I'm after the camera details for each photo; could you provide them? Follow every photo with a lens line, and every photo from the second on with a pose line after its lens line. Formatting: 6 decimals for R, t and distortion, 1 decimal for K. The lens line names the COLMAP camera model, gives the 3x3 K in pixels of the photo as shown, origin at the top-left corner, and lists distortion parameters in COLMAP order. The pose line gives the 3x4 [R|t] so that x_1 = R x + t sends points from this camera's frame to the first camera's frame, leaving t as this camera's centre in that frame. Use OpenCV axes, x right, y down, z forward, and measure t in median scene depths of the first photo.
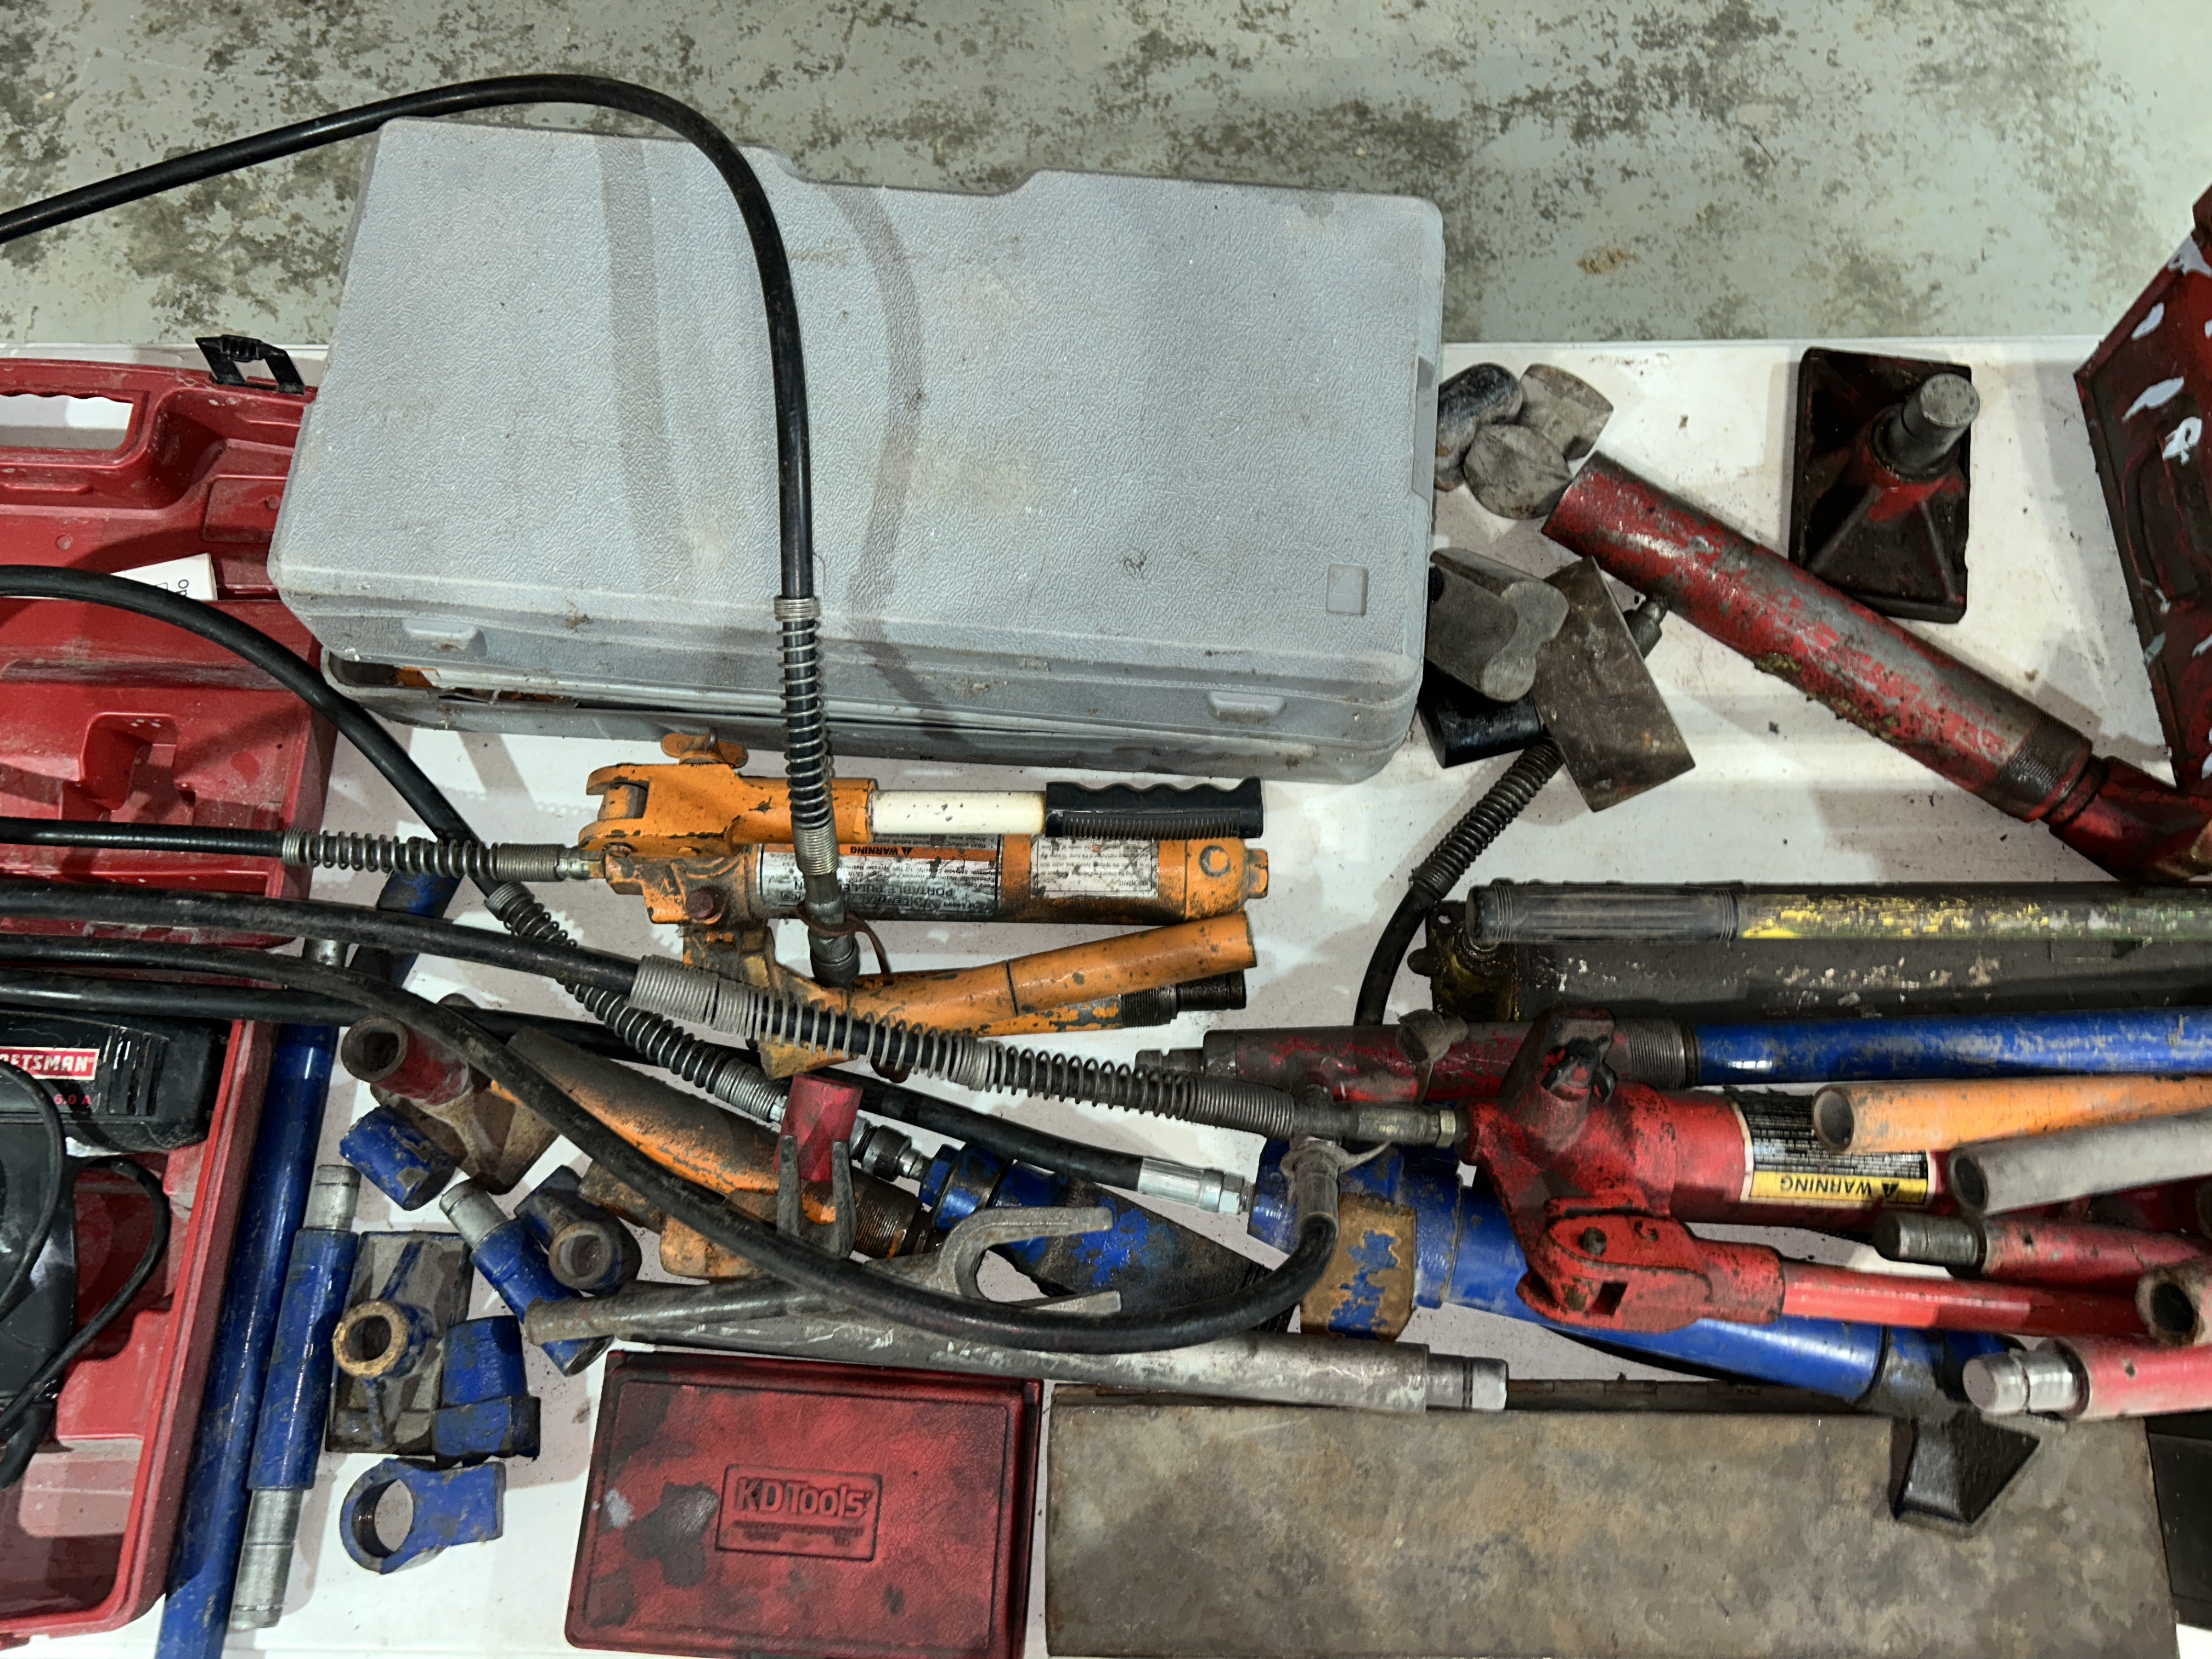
lens RADIAL K [[1676.9, 0, 1111.0], [0, 1676.9, 821.0], [0, 0, 1]] dist [0.009214, -0.044579]
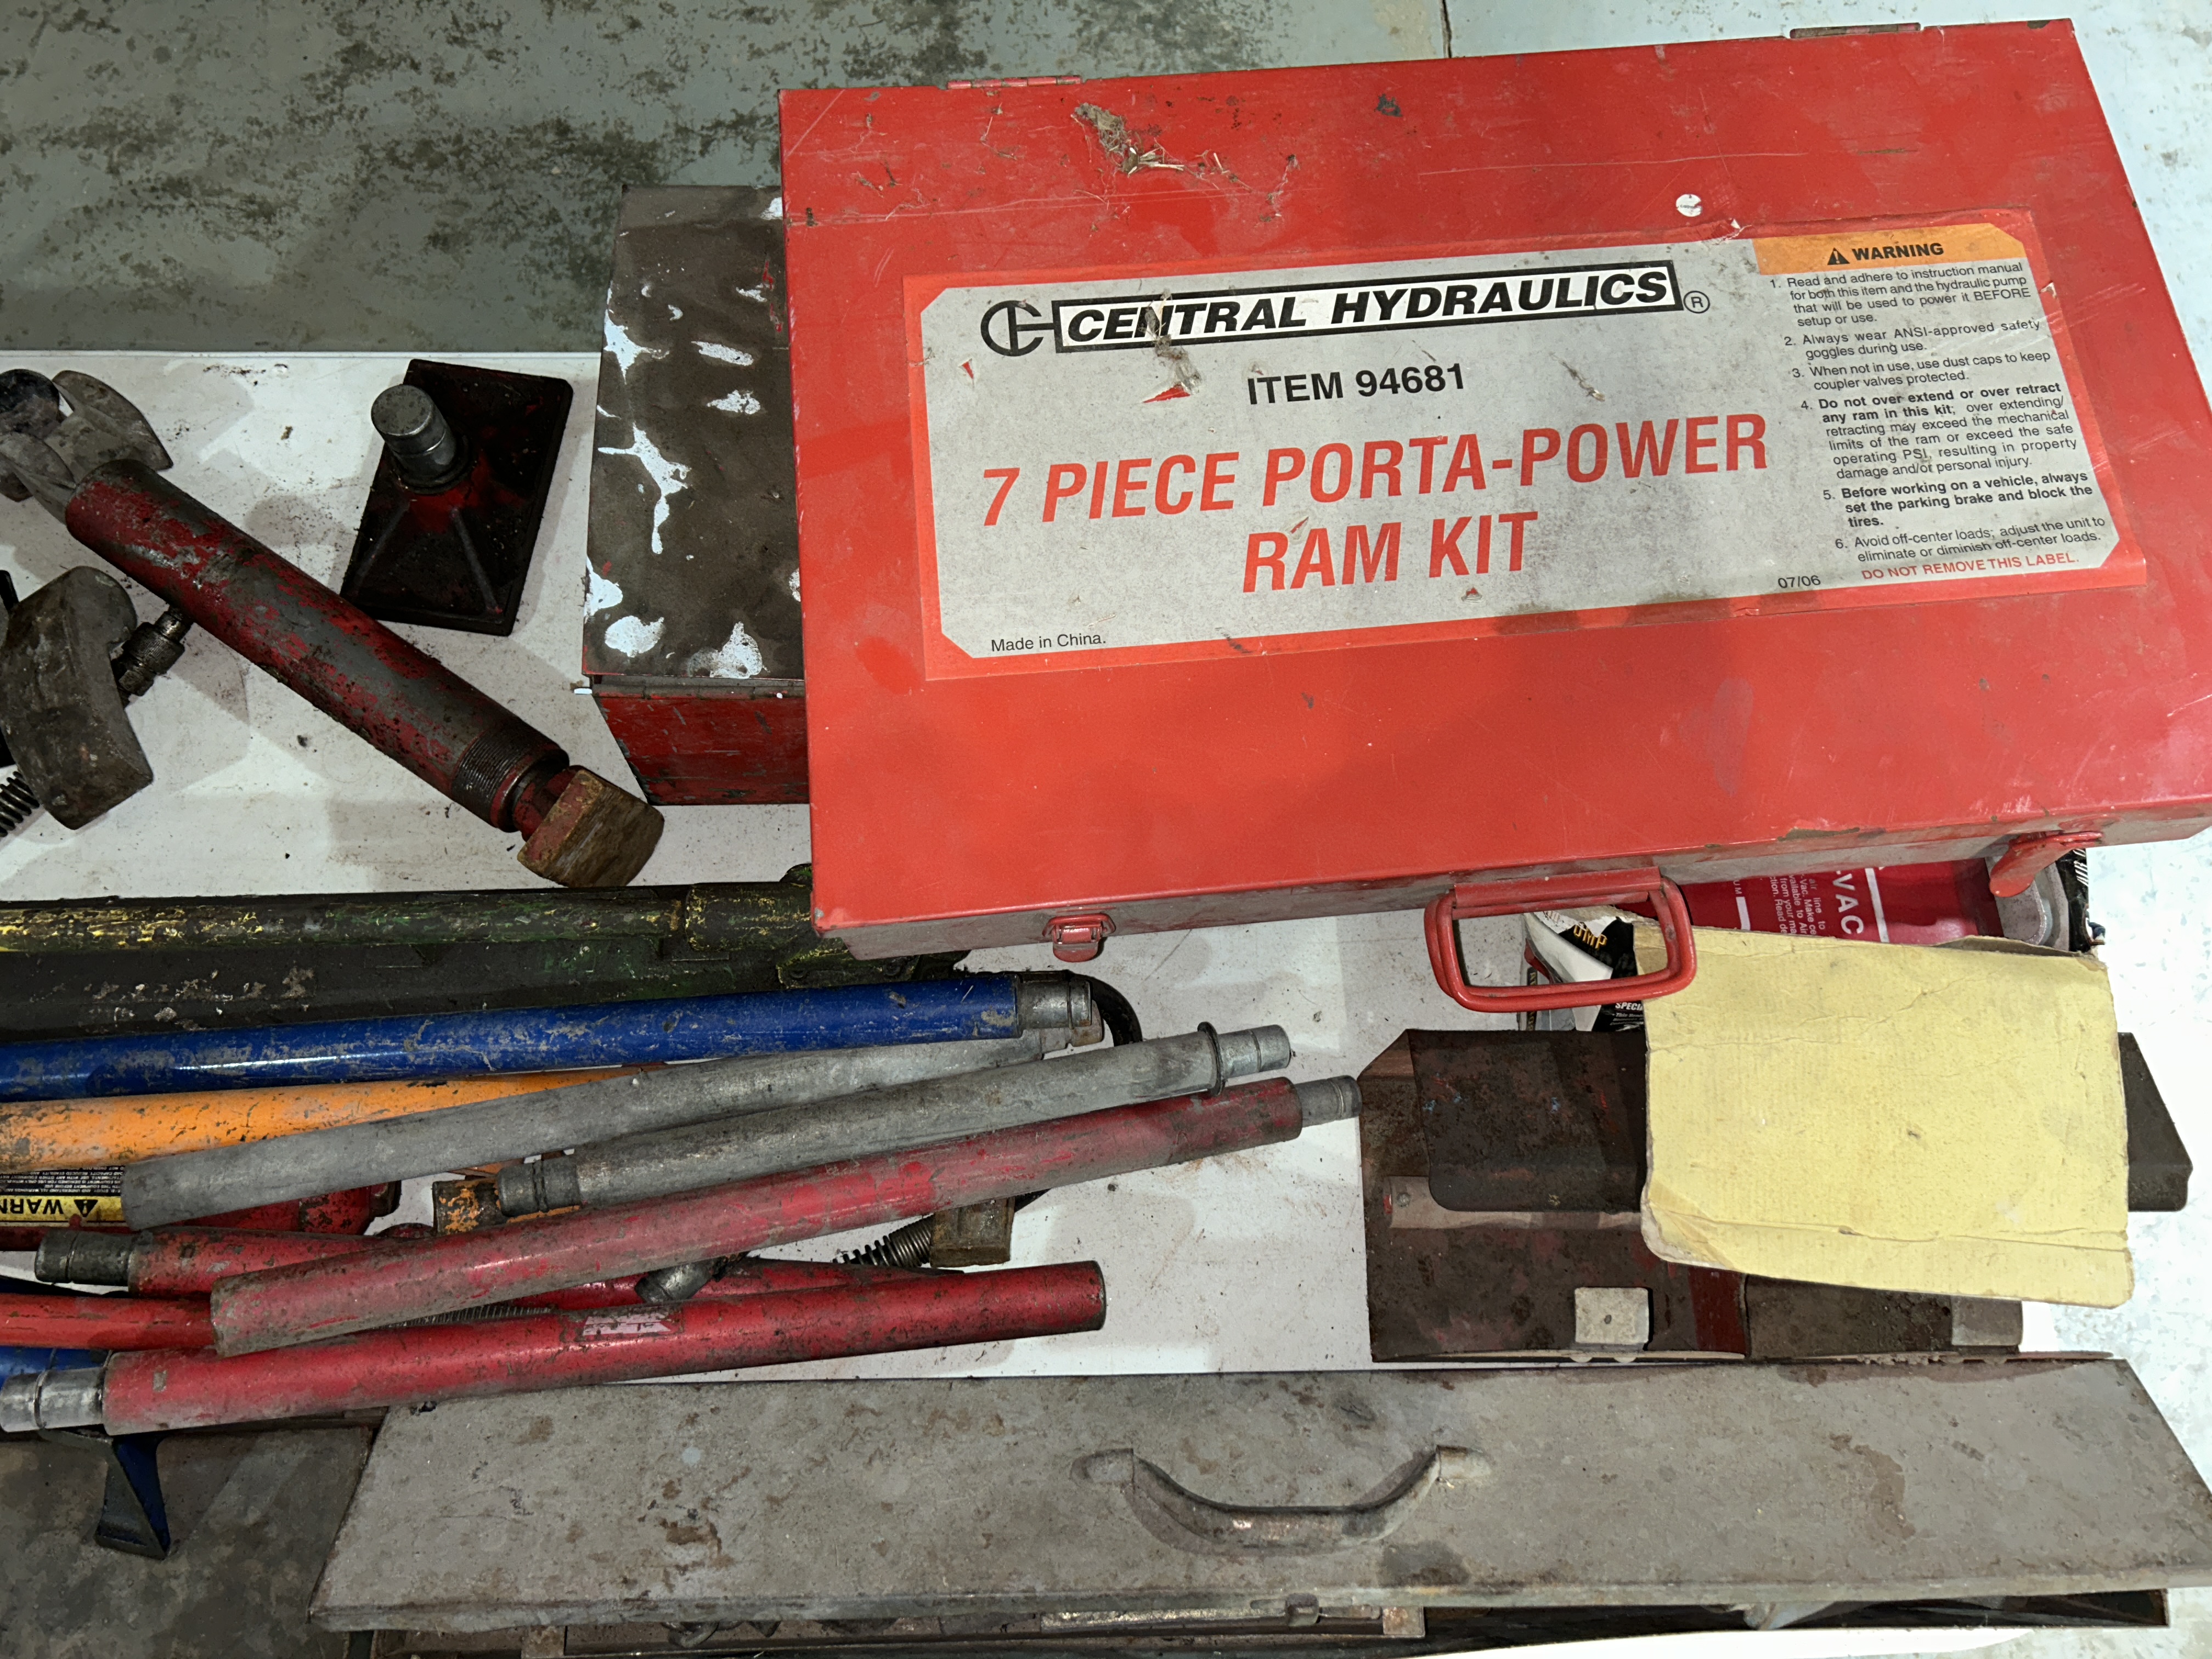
lens RADIAL K [[1676.9, 0, 1117.4], [0, 1676.9, 840.6], [0, 0, 1]] dist [0.009214, -0.044579]
pose [[0.990394, -0.019928, 0.136829, 0.329861], [0.021083, 0.999753, -0.007001, 0.008976], [-0.136656, 0.009819, 0.990570, -0.017839]]
